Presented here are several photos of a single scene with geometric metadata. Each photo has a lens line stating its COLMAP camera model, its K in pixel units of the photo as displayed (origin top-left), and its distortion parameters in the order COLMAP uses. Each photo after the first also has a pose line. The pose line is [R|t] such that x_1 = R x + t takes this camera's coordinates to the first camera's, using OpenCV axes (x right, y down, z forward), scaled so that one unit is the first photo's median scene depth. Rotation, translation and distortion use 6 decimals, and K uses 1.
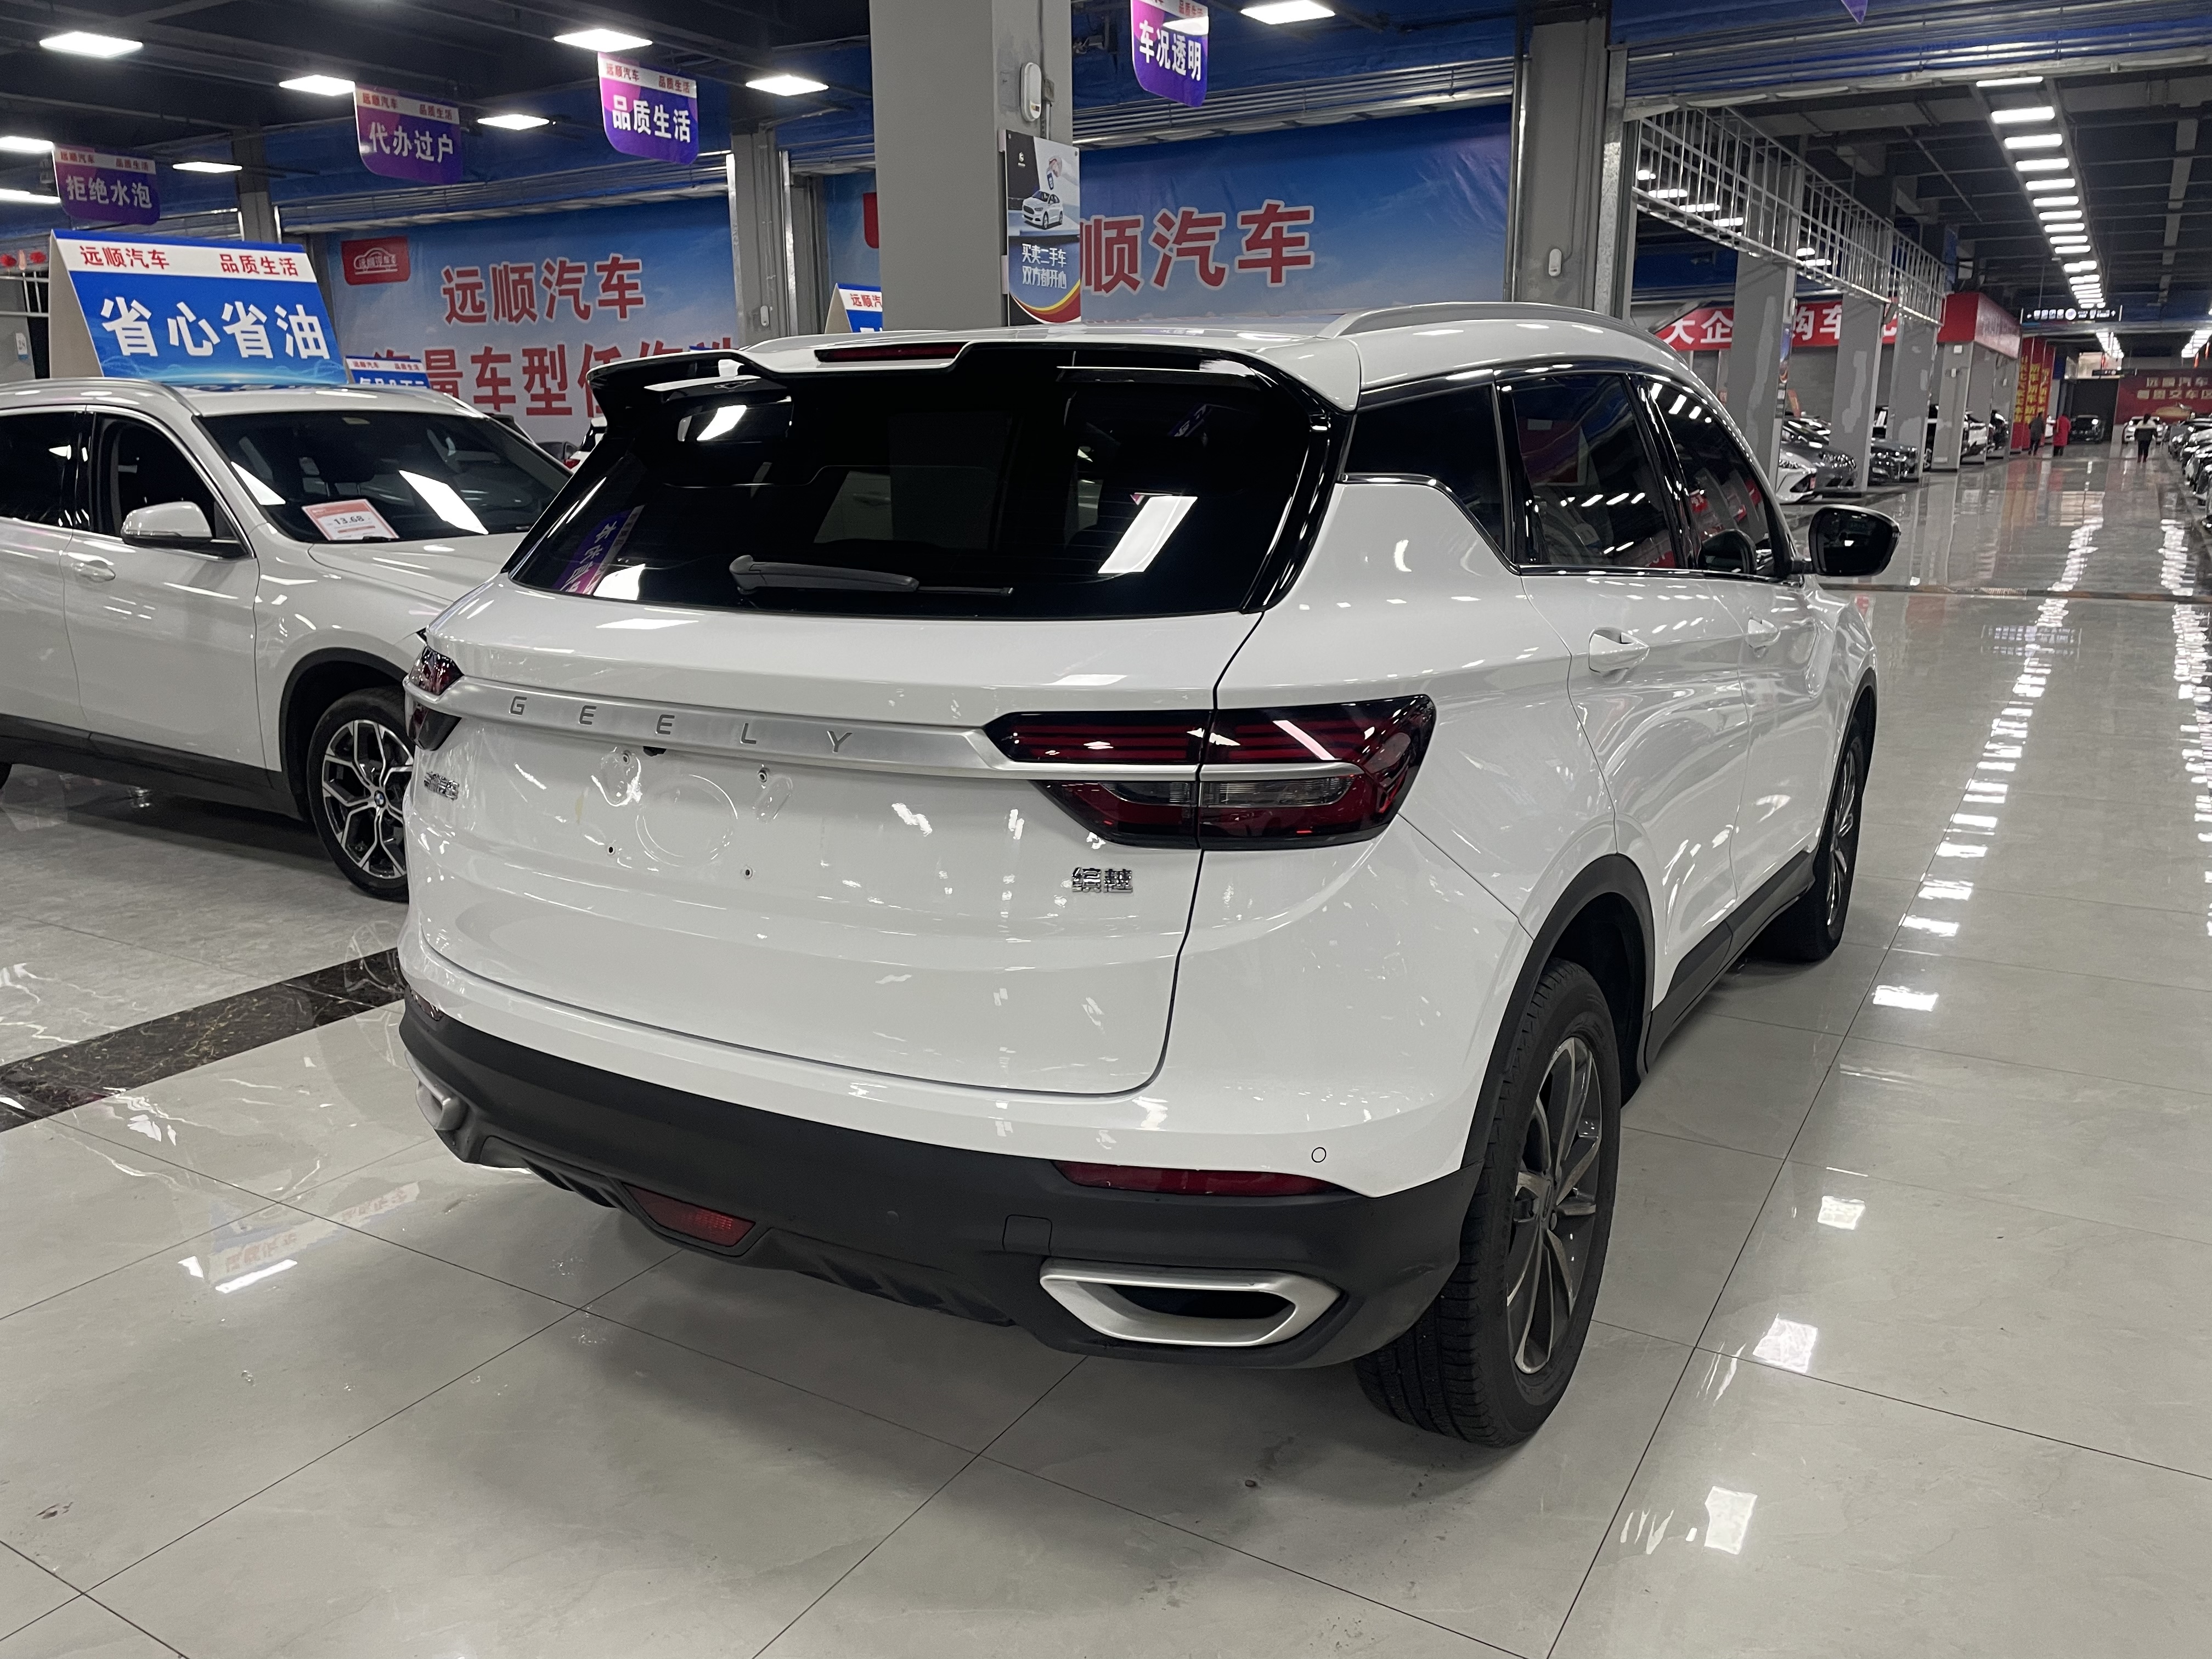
lens RADIAL K [[1676.0, 0, 1102.3], [0, 1676.0, 836.4], [0, 0, 1]] dist [0.104285, -0.131939]
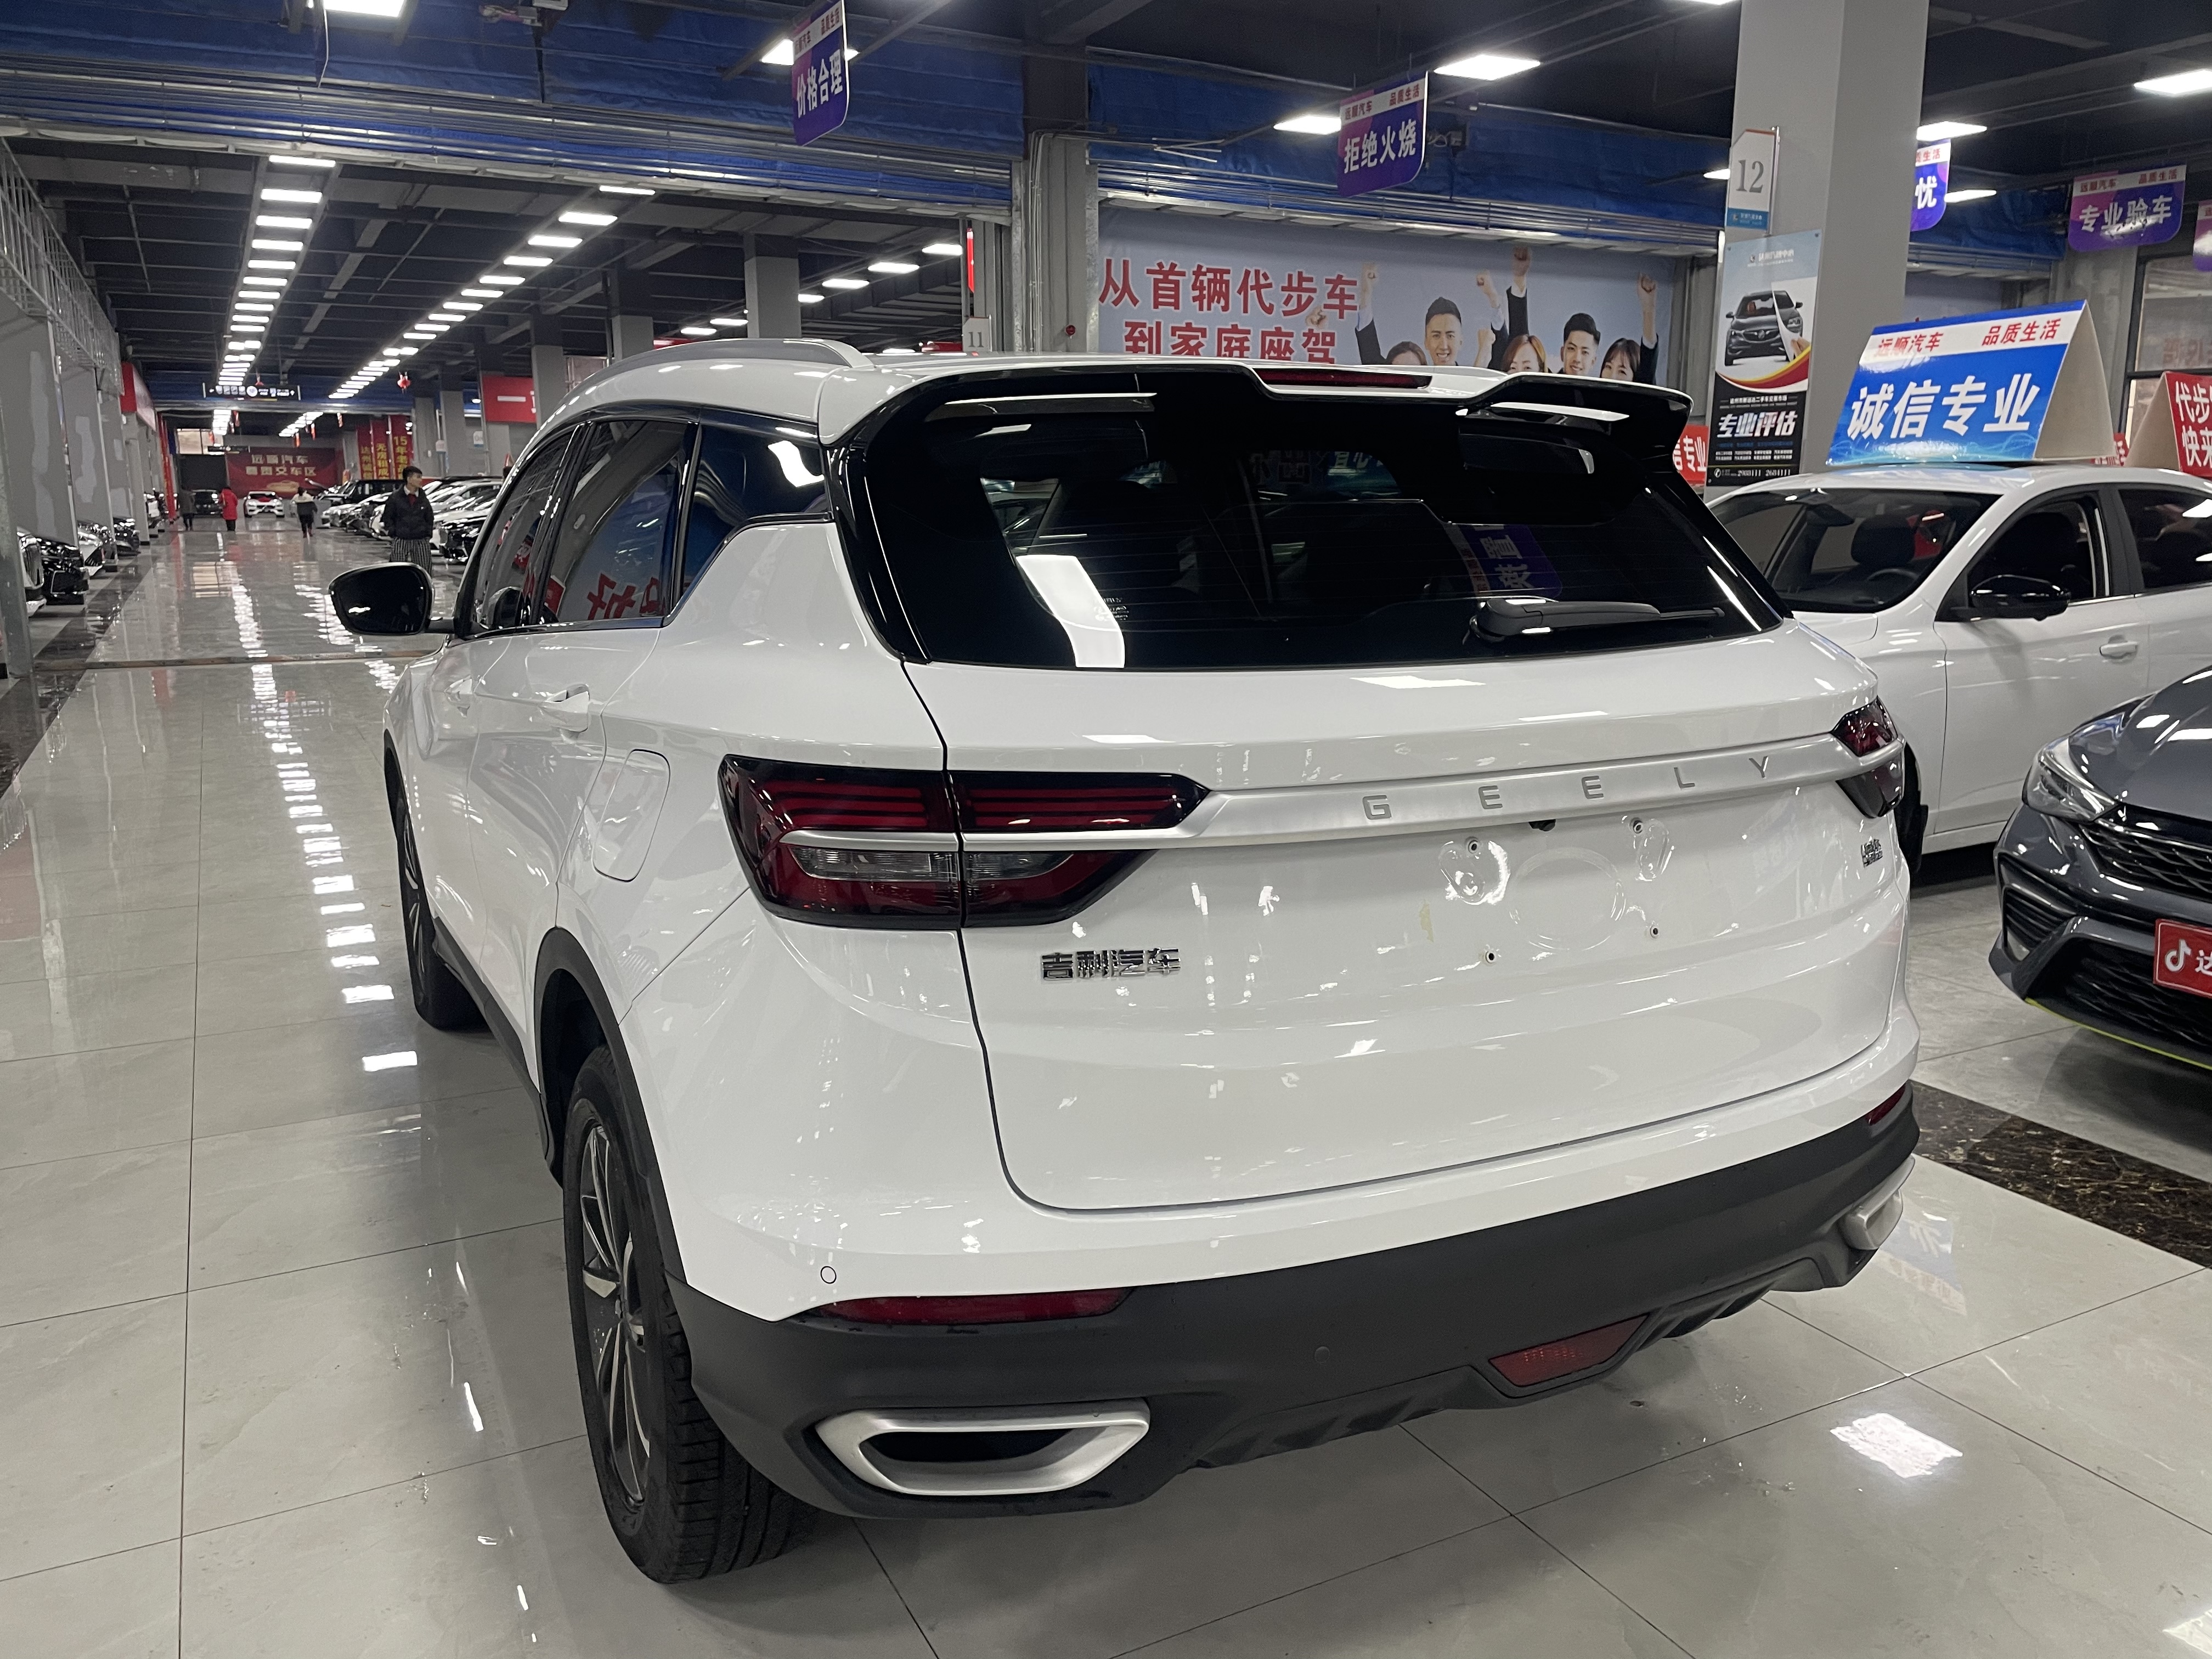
lens RADIAL K [[1673.7, 0, 1118.9], [0, 1673.7, 835.8], [0, 0, 1]] dist [0.099559, -0.128179]
pose [[0.509095, -0.162227, 0.845284, -0.174137], [0.197463, 0.977897, 0.068750, -0.023407], [-0.837753, 0.131912, 0.529876, 0.115944]]
